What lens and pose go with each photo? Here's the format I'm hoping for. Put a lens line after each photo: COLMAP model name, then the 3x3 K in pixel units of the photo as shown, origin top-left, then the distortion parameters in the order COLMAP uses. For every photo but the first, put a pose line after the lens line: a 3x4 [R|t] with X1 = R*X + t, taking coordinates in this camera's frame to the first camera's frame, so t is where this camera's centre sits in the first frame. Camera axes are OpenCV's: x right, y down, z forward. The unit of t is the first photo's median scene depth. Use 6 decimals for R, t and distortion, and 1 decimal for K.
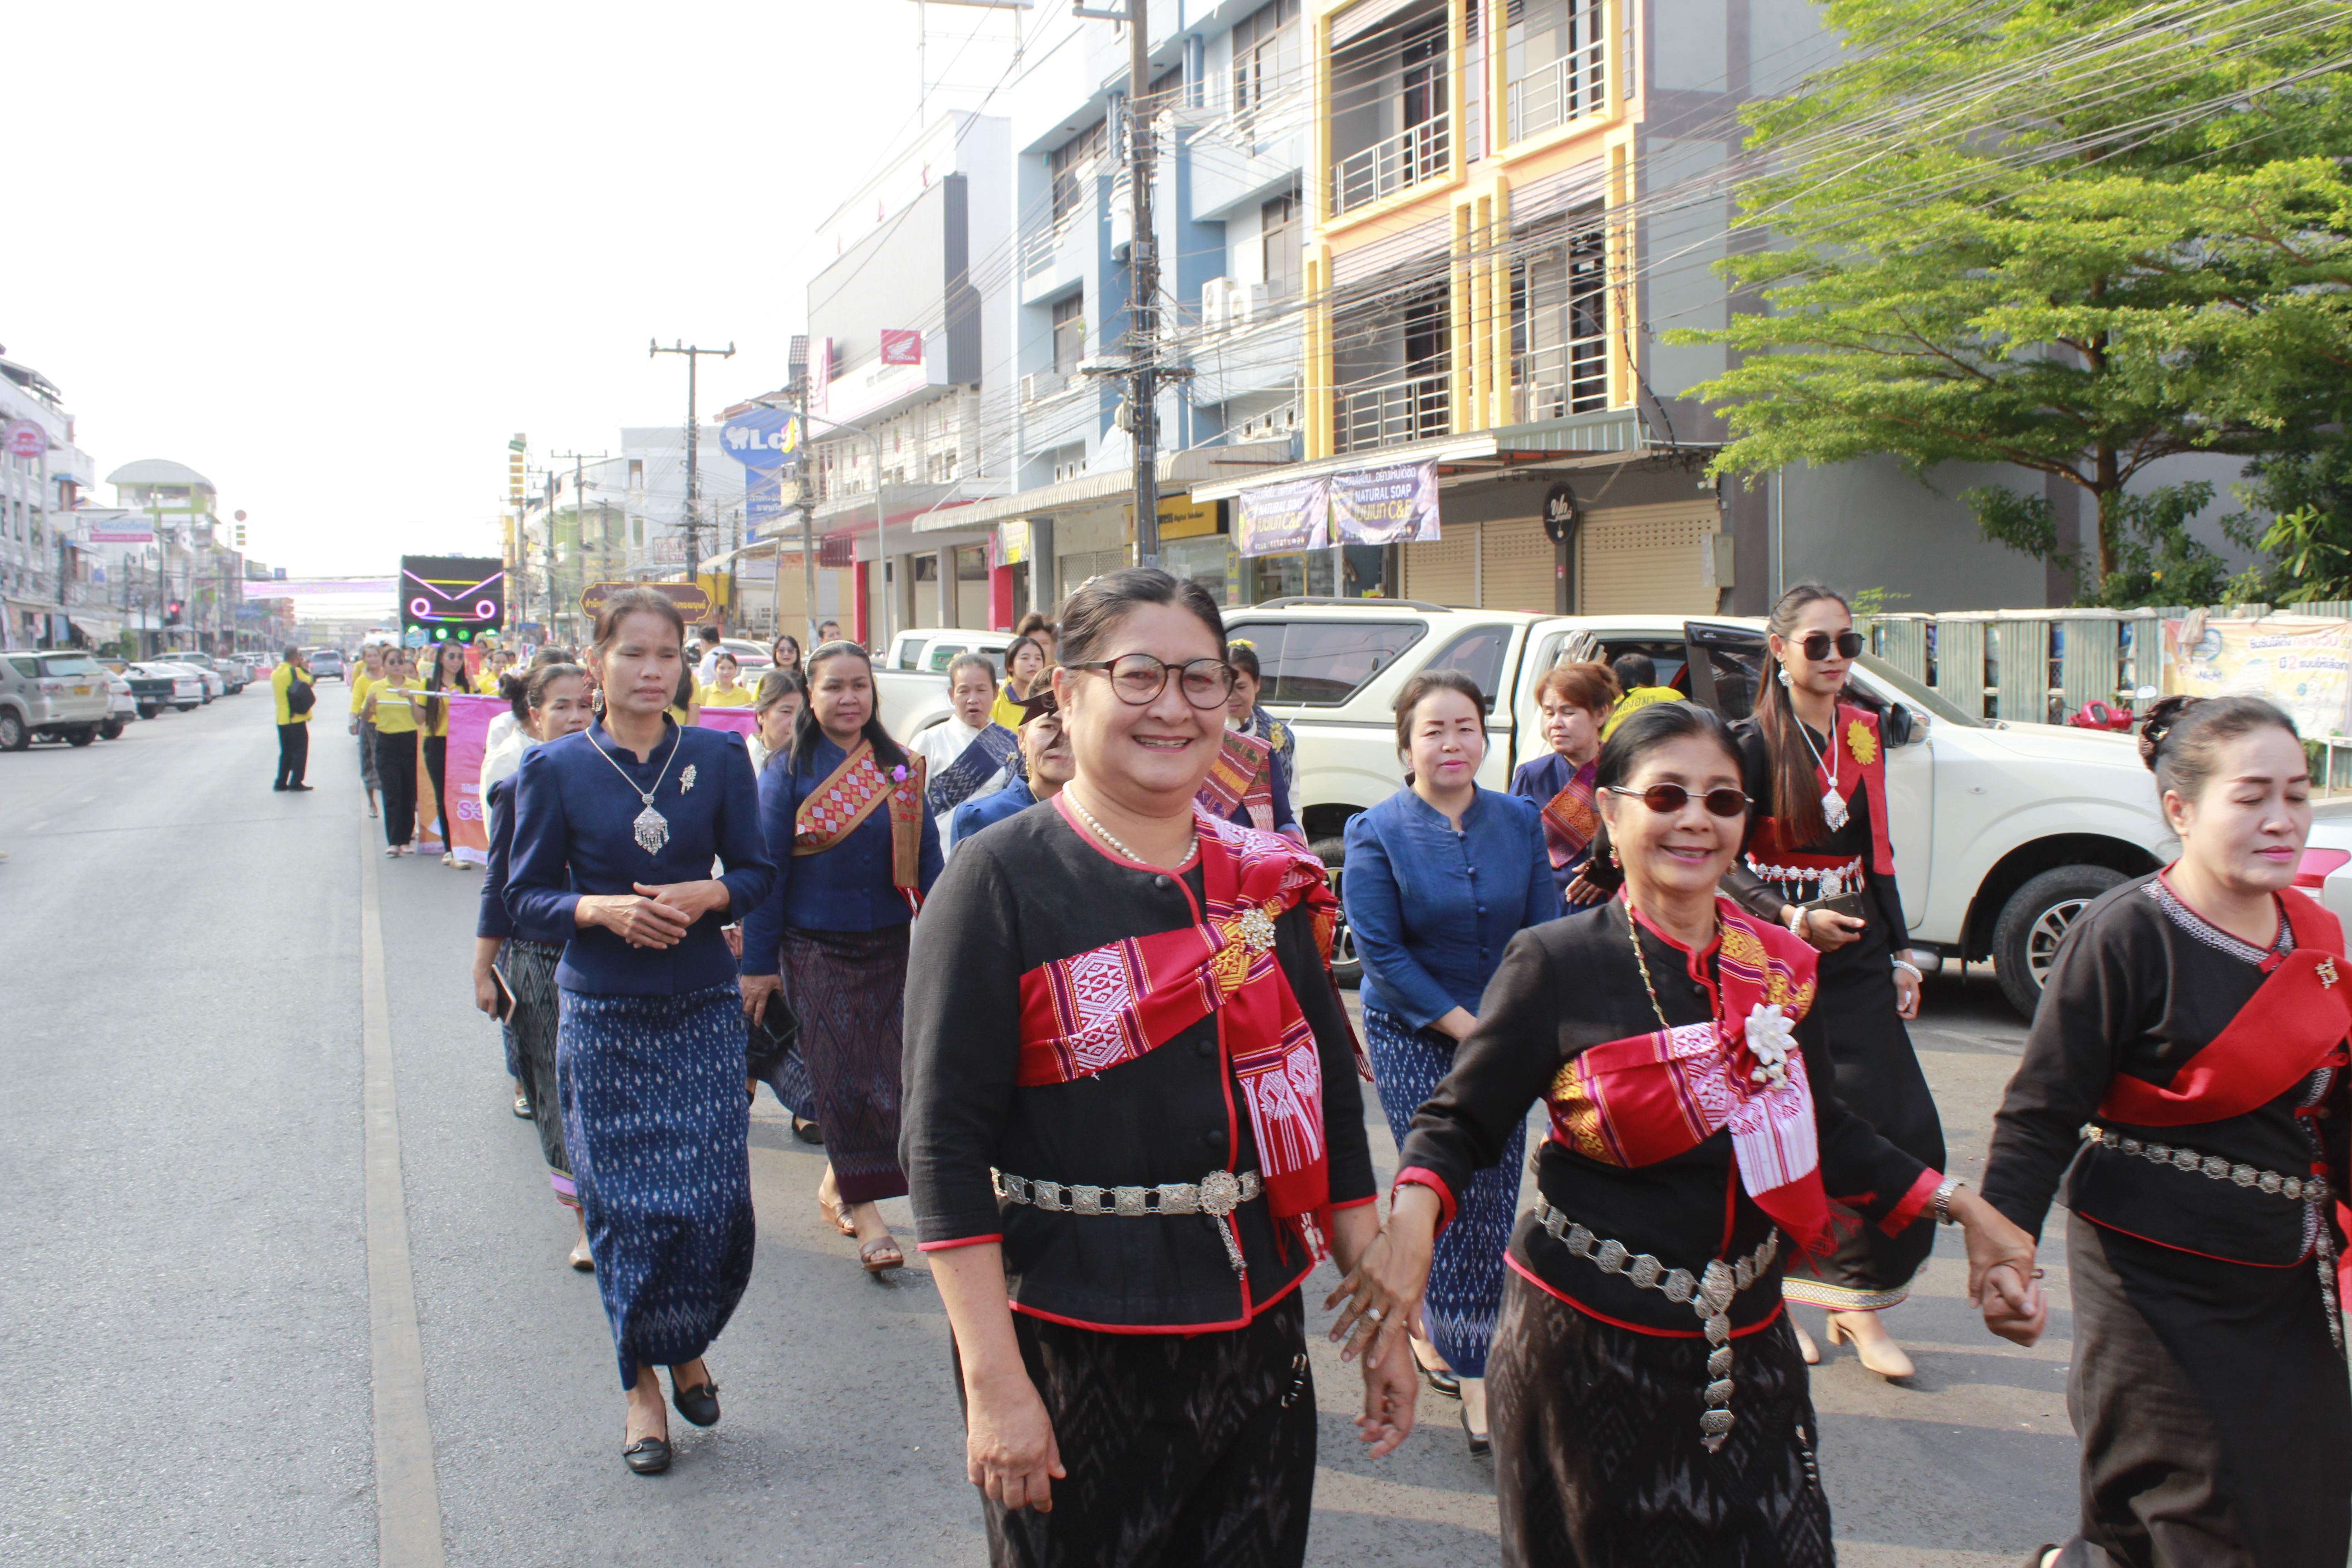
lens RADIAL K [[2446.2, 0, 1148.1], [0, 2446.2, 777.7], [0, 0, 1]] dist [-0.093629, 0.000000]
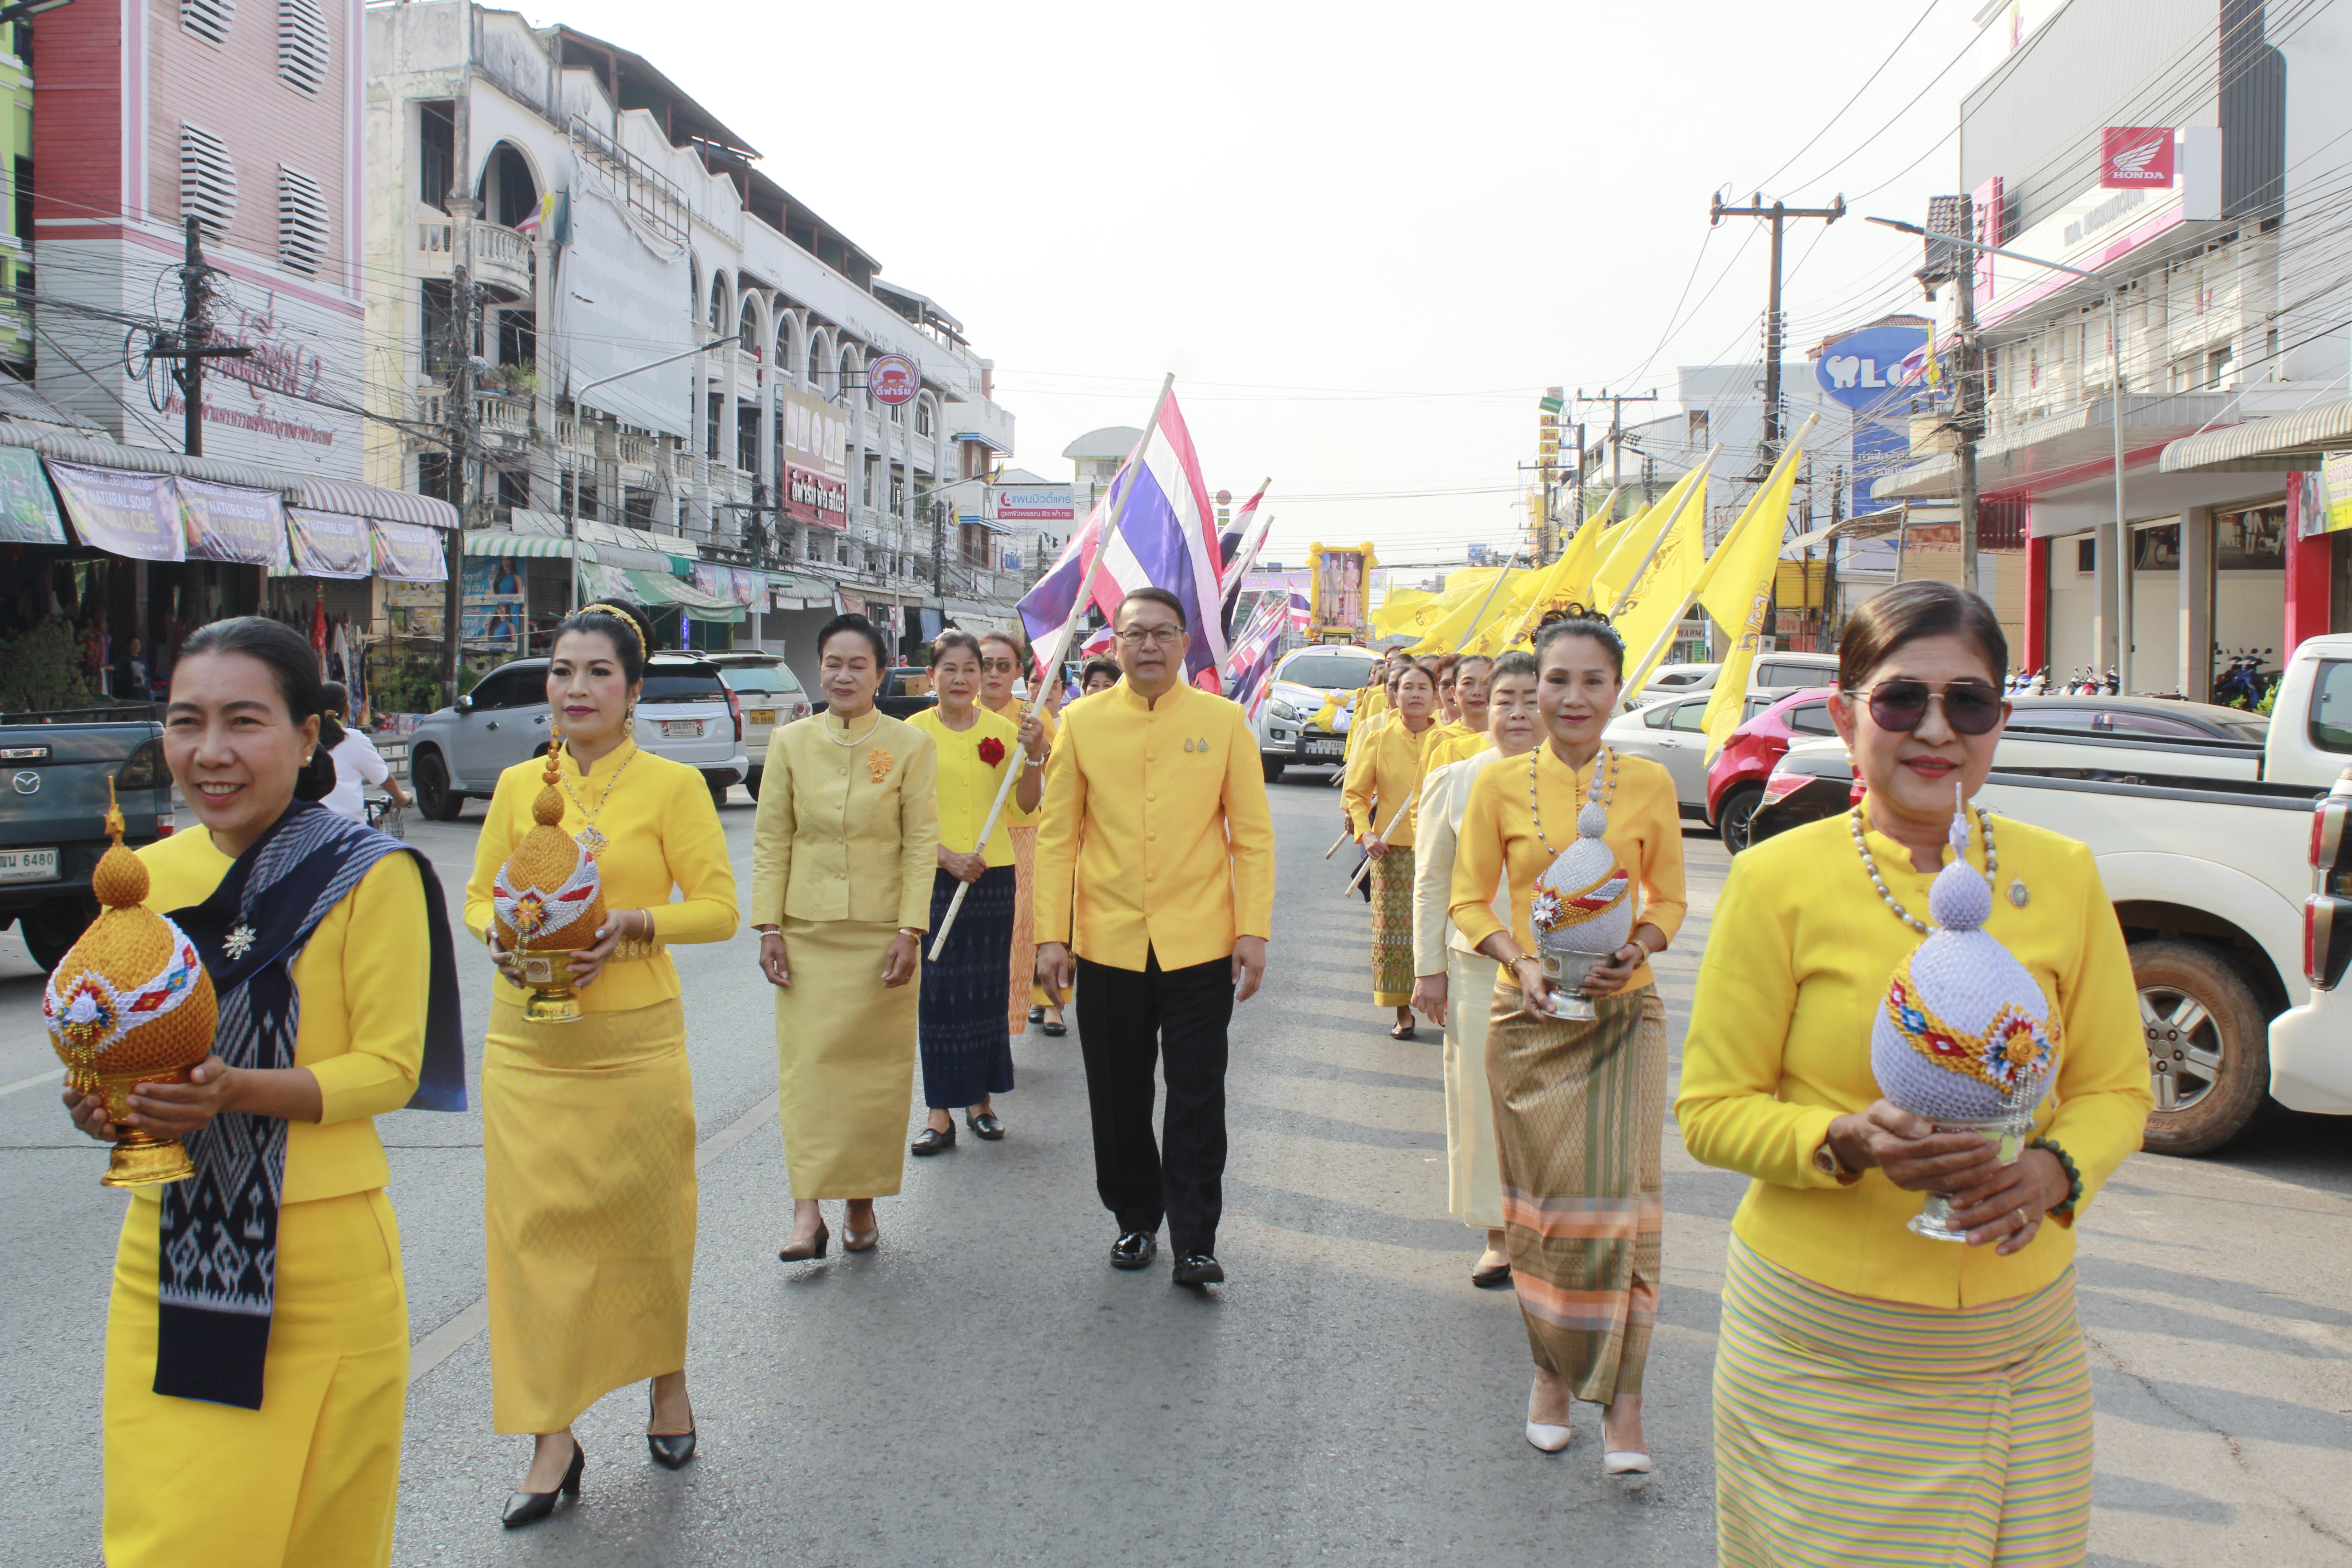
lens RADIAL K [[2929.0, 0, 1110.9], [0, 2929.0, 676.2], [0, 0, 1]] dist [-0.010081, 0.000000]
pose [[0.917829, 0.017540, -0.396588, -0.034560], [-0.037280, 0.998417, -0.042121, -0.010602], [0.395221, 0.053445, 0.917030, 0.196435]]
